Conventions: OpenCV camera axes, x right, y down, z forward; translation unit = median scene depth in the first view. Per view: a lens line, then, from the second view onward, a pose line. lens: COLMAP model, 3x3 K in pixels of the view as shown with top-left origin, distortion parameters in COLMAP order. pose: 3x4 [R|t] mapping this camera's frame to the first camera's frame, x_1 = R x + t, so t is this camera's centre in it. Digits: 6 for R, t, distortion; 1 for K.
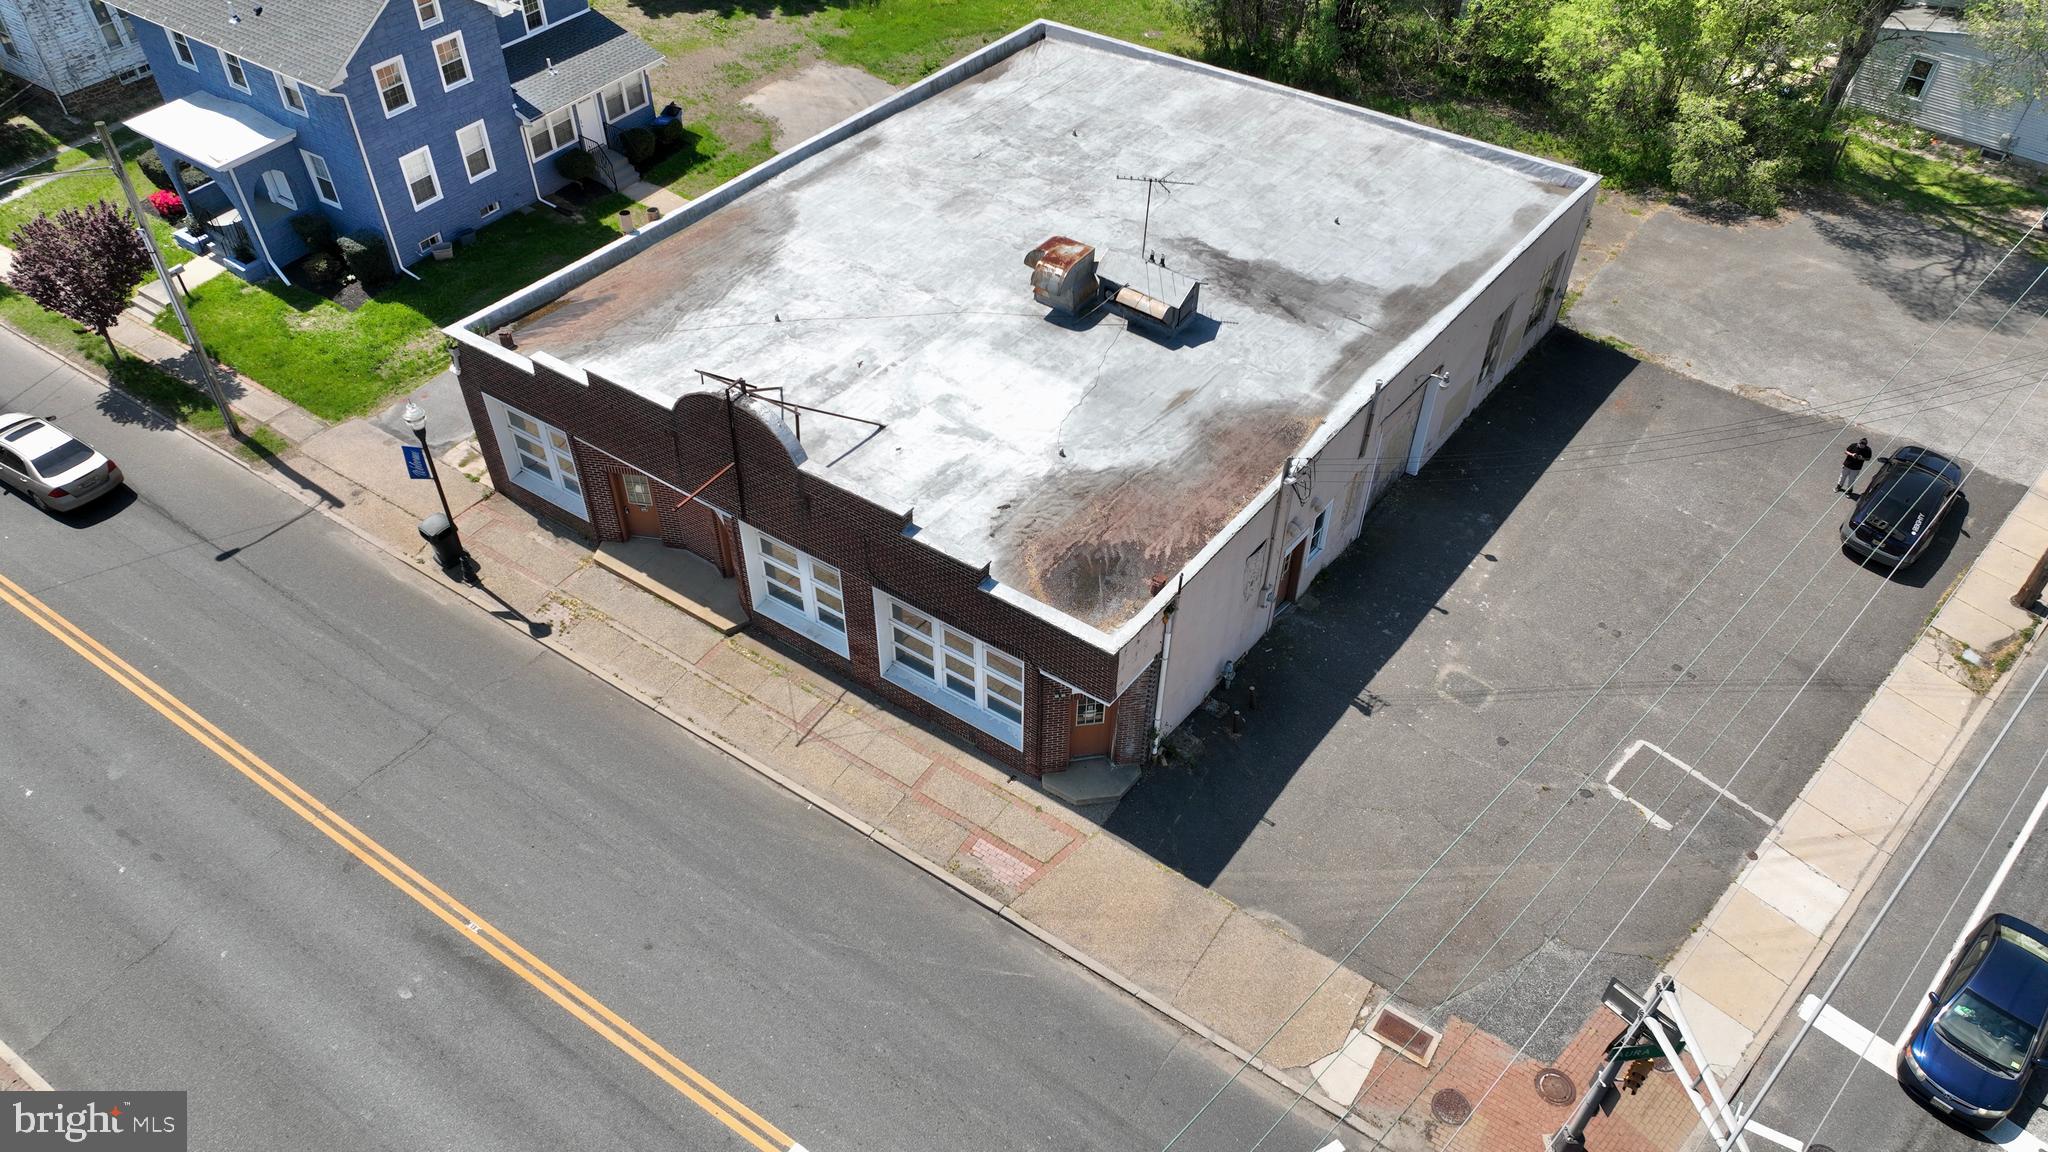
lens RADIAL K [[1438.0, 0, 1023.6], [0, 1438.0, 579.8], [0, 0, 1]] dist [-0.000505, 0.014475]
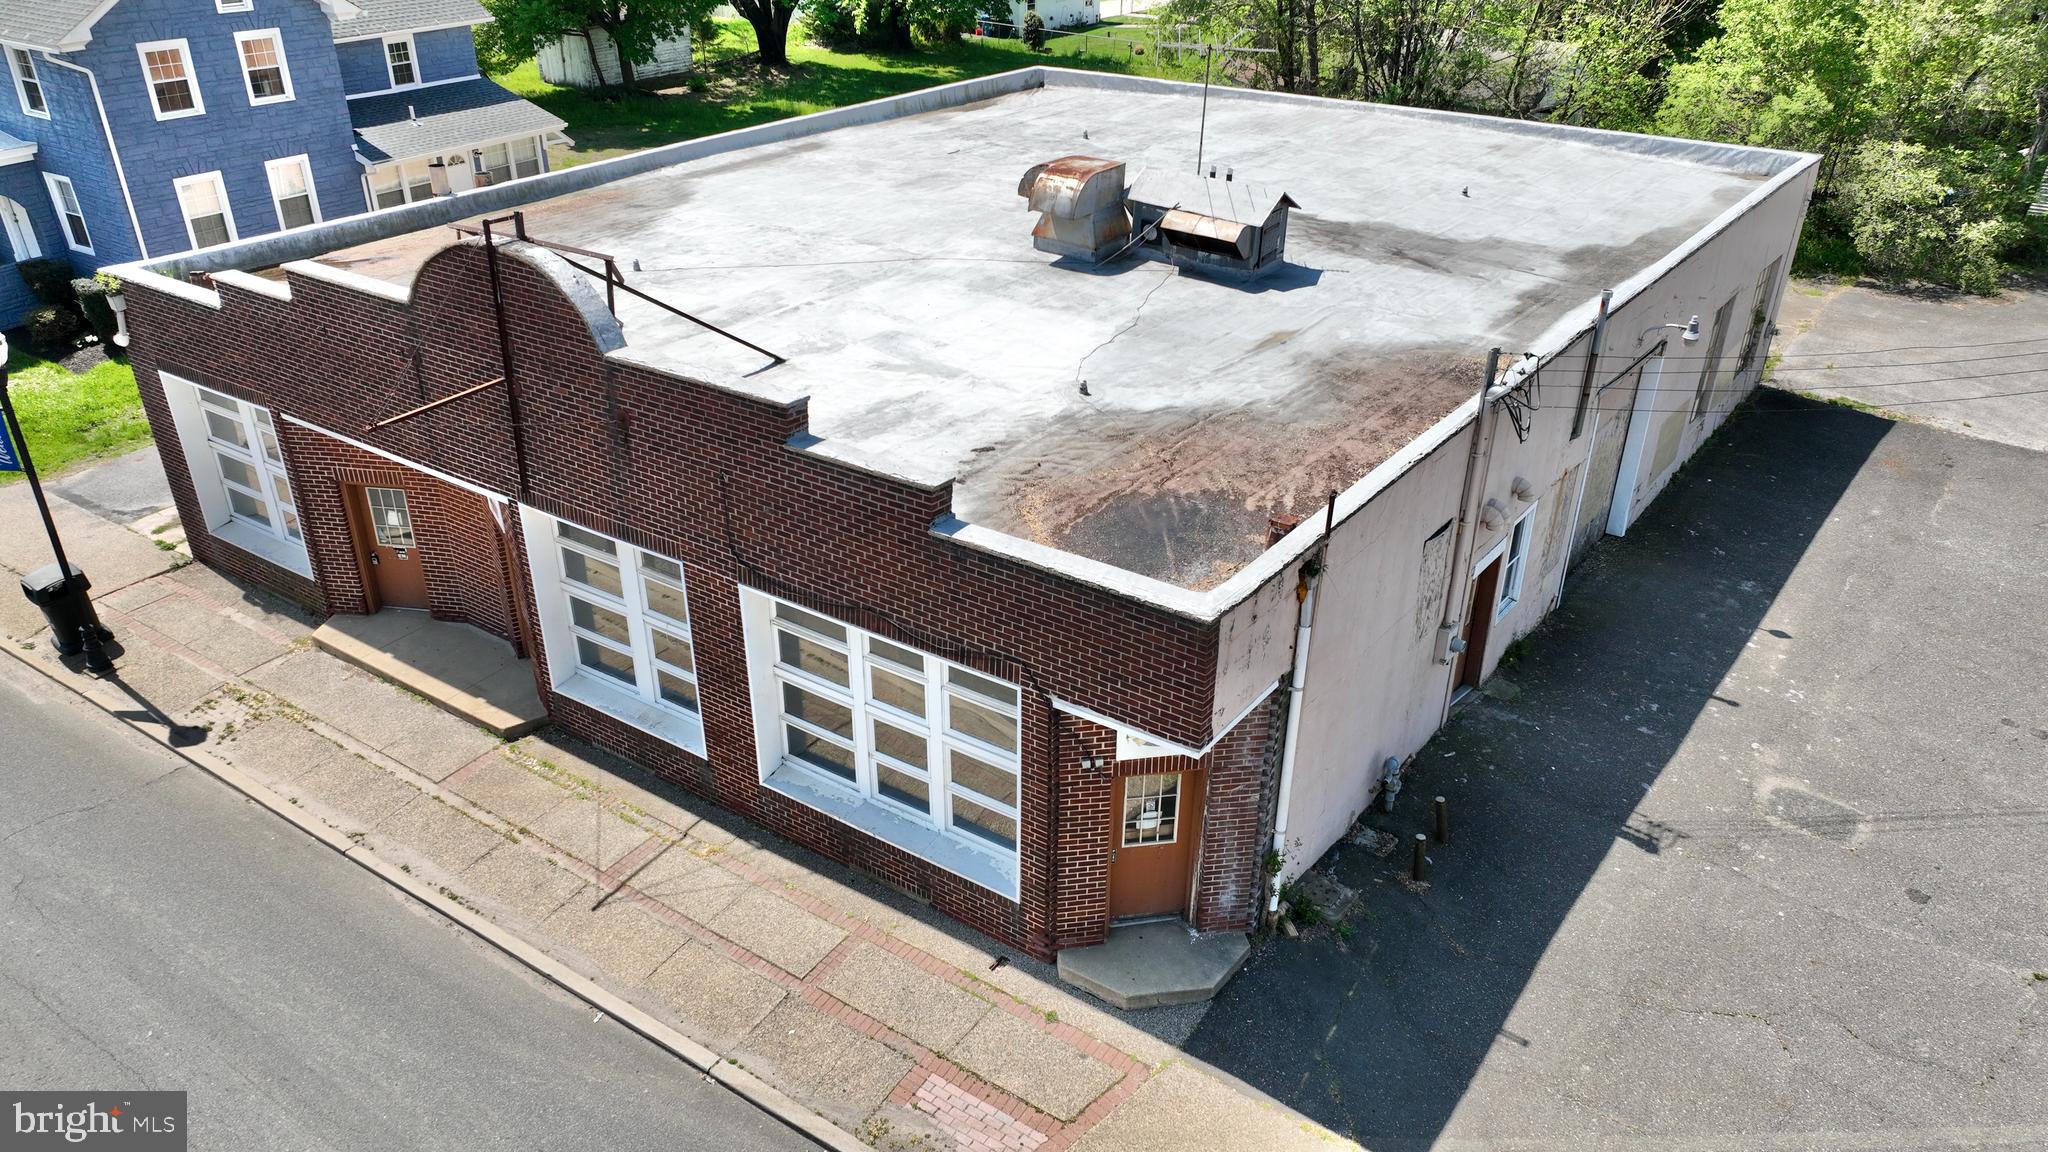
lens RADIAL K [[1438.0, 0, 1023.6], [0, 1438.0, 579.8], [0, 0, 1]] dist [-0.000505, 0.014475]
pose [[0.999980, -0.005537, 0.002915, -0.000001], [0.006100, 0.966421, -0.256891, 0.124305], [-0.001395, 0.256903, 0.966436, 0.419293]]
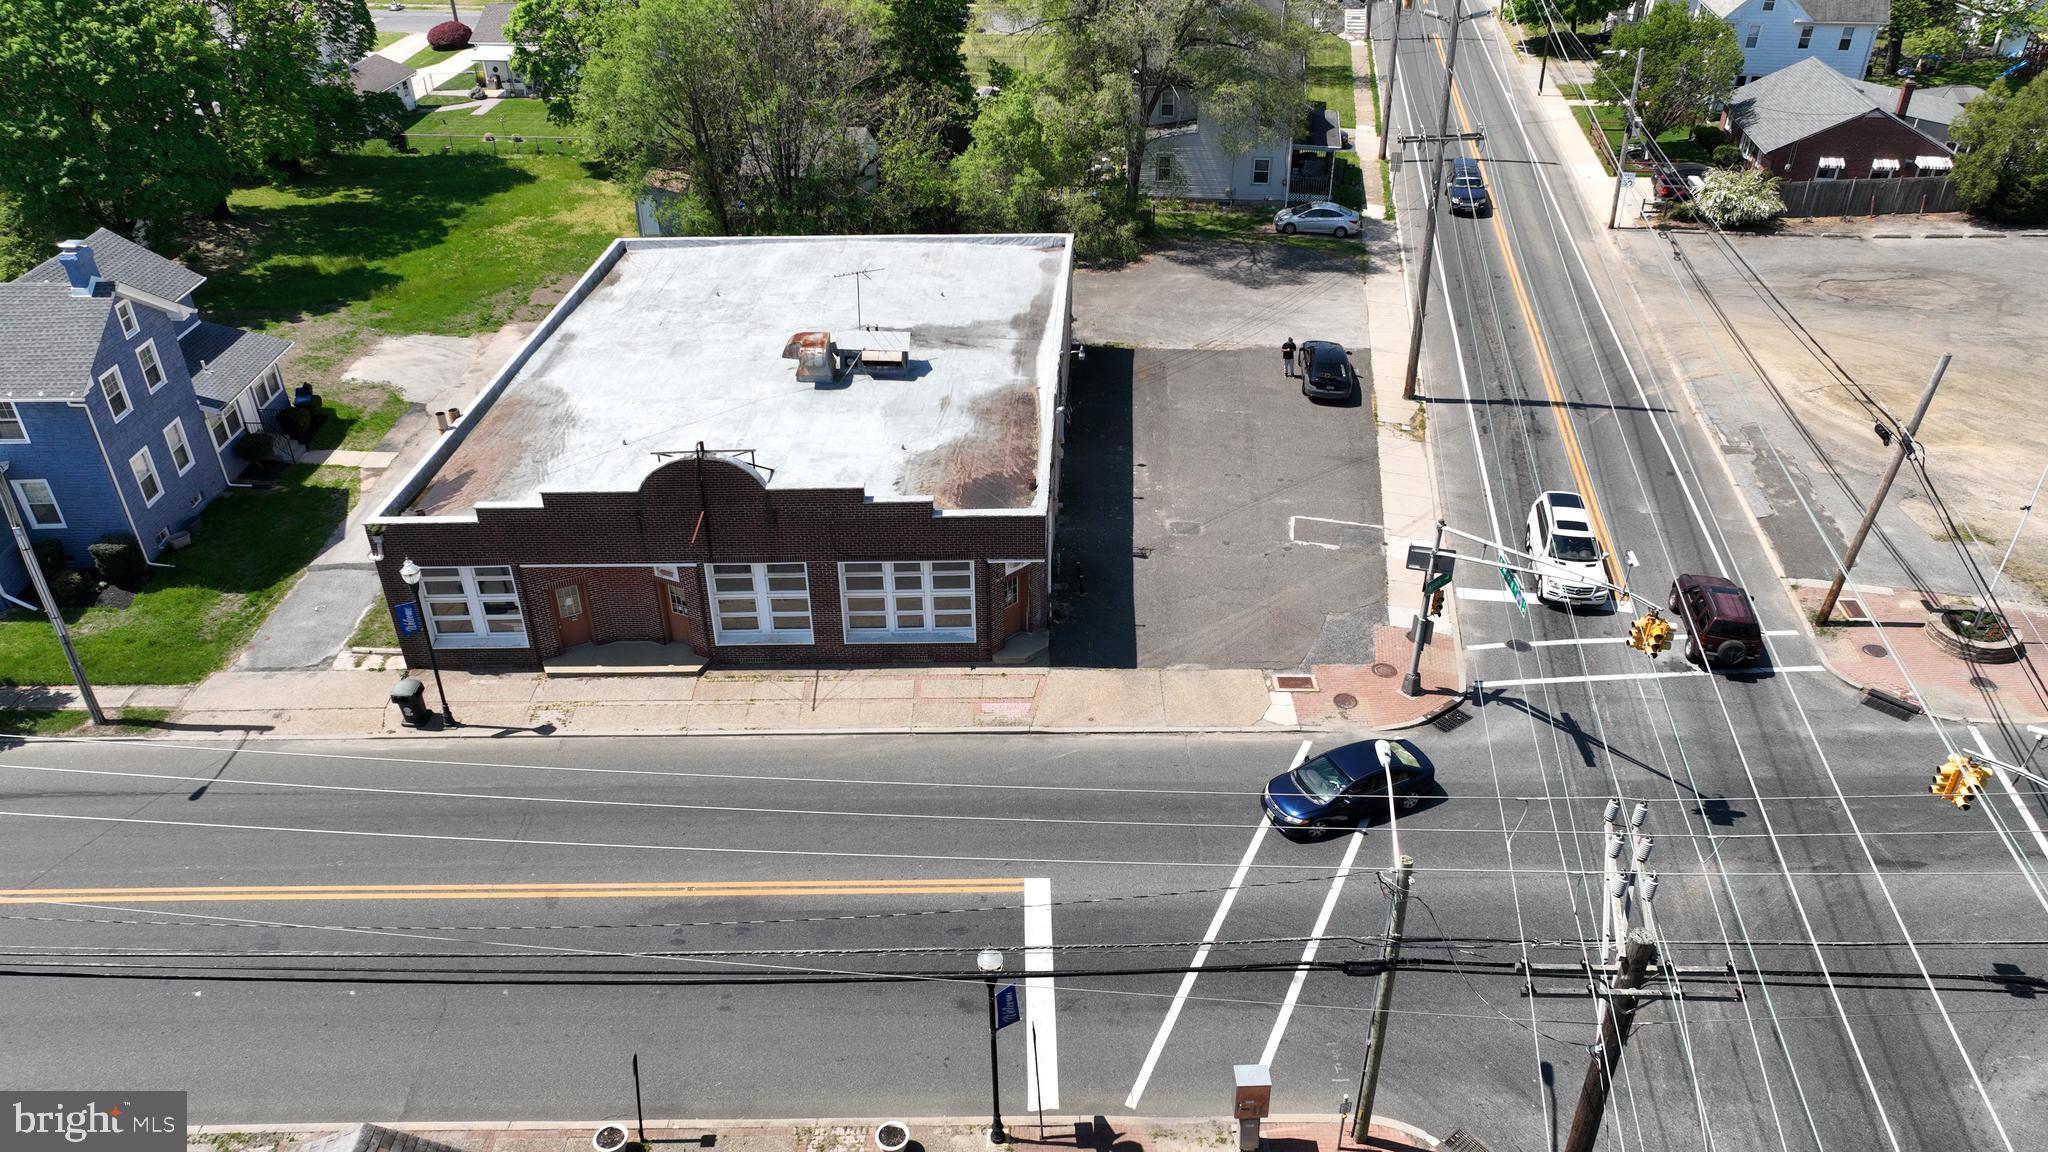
lens RADIAL K [[1438.0, 0, 1023.6], [0, 1438.0, 579.8], [0, 0, 1]] dist [-0.000505, 0.014475]
pose [[0.822695, -0.314714, 0.473422, -0.527017], [0.401726, 0.911081, -0.092450, 0.186636], [-0.402231, 0.266244, 0.875970, -0.210520]]
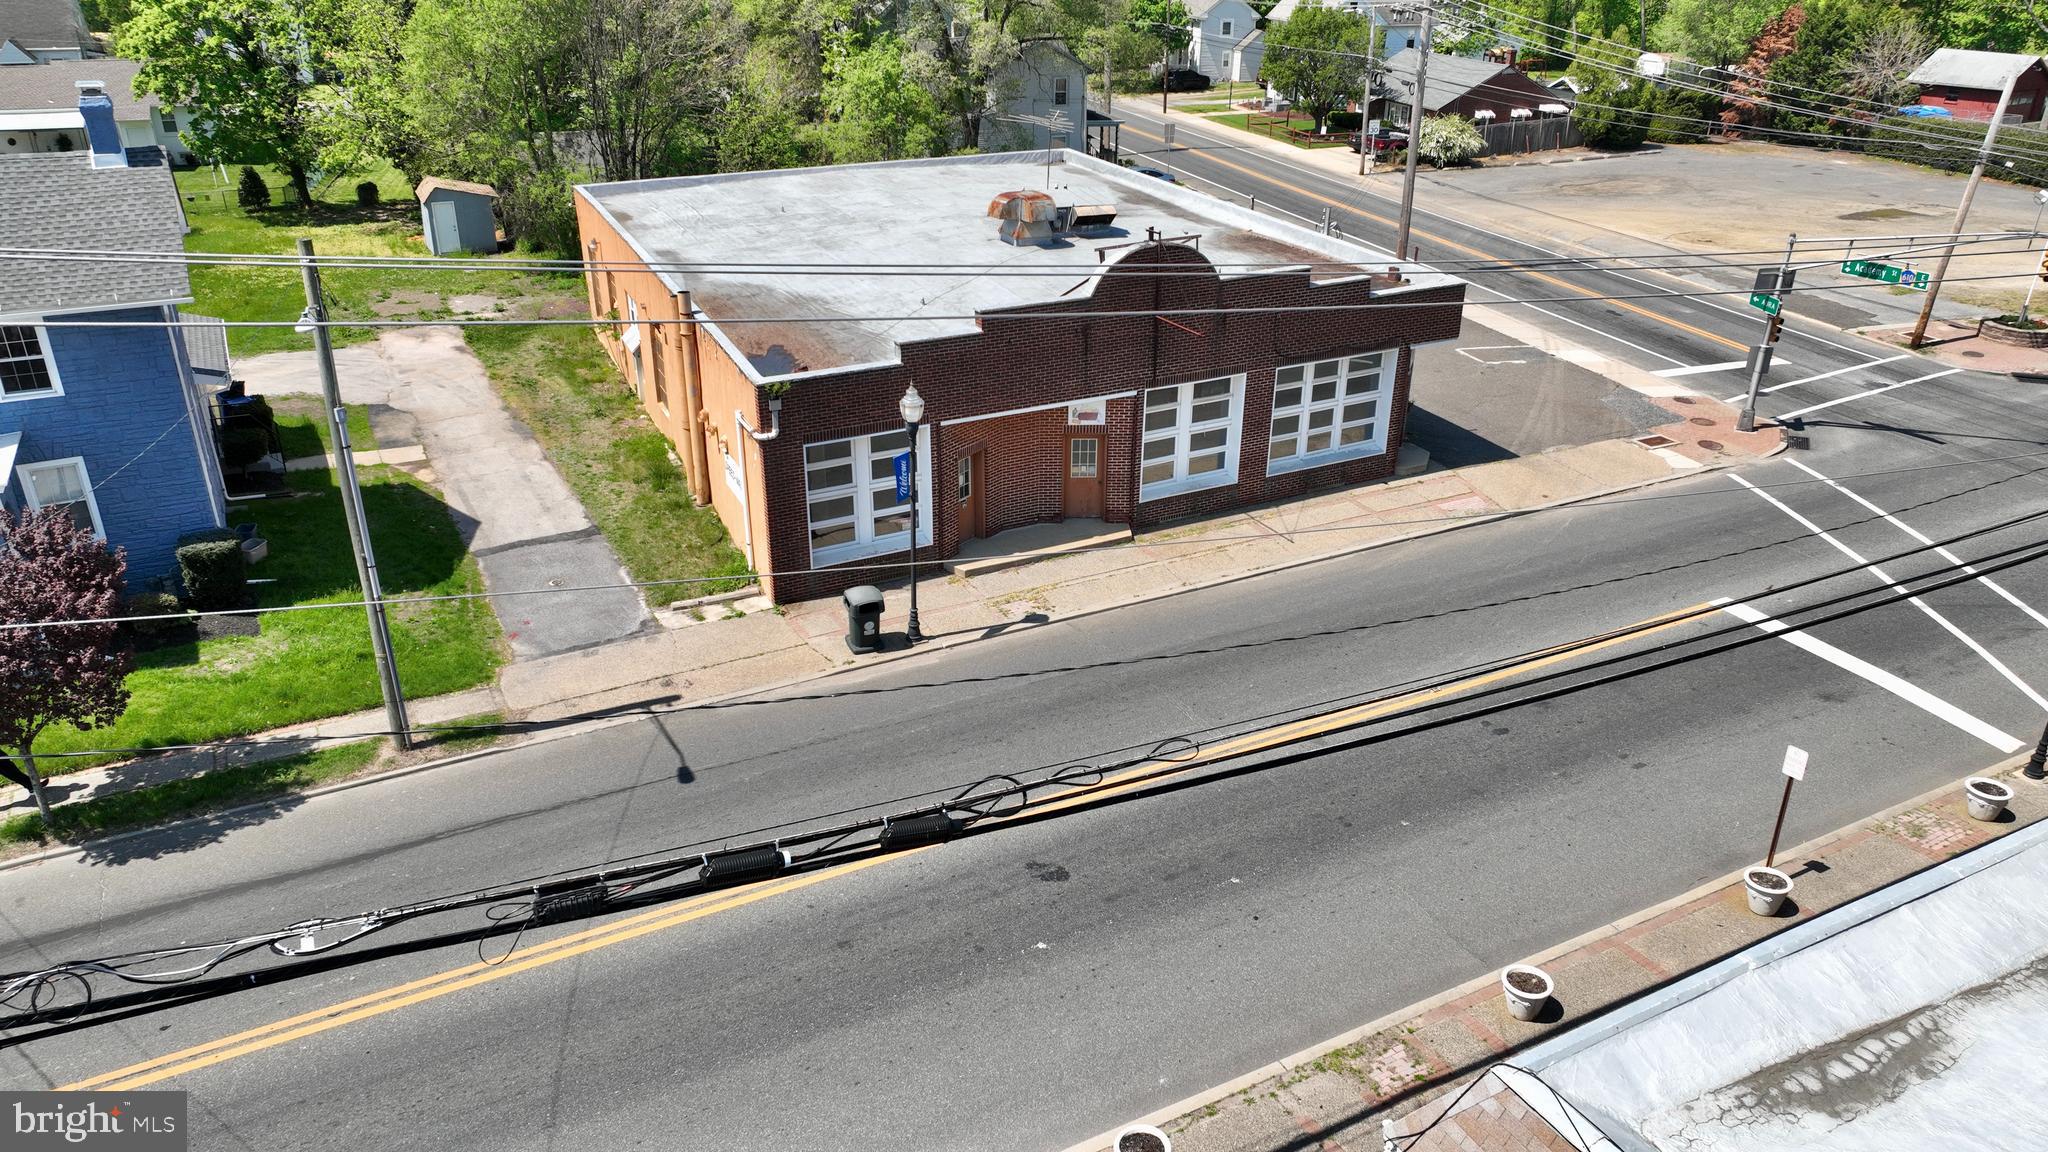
lens RADIAL K [[1438.0, 0, 1023.6], [0, 1438.0, 579.8], [0, 0, 1]] dist [-0.000505, 0.014475]
pose [[0.464942, -0.380180, 0.799557, -1.034421], [0.607124, 0.794226, 0.024603, -0.010570], [-0.644383, 0.473991, 0.600085, 0.455343]]
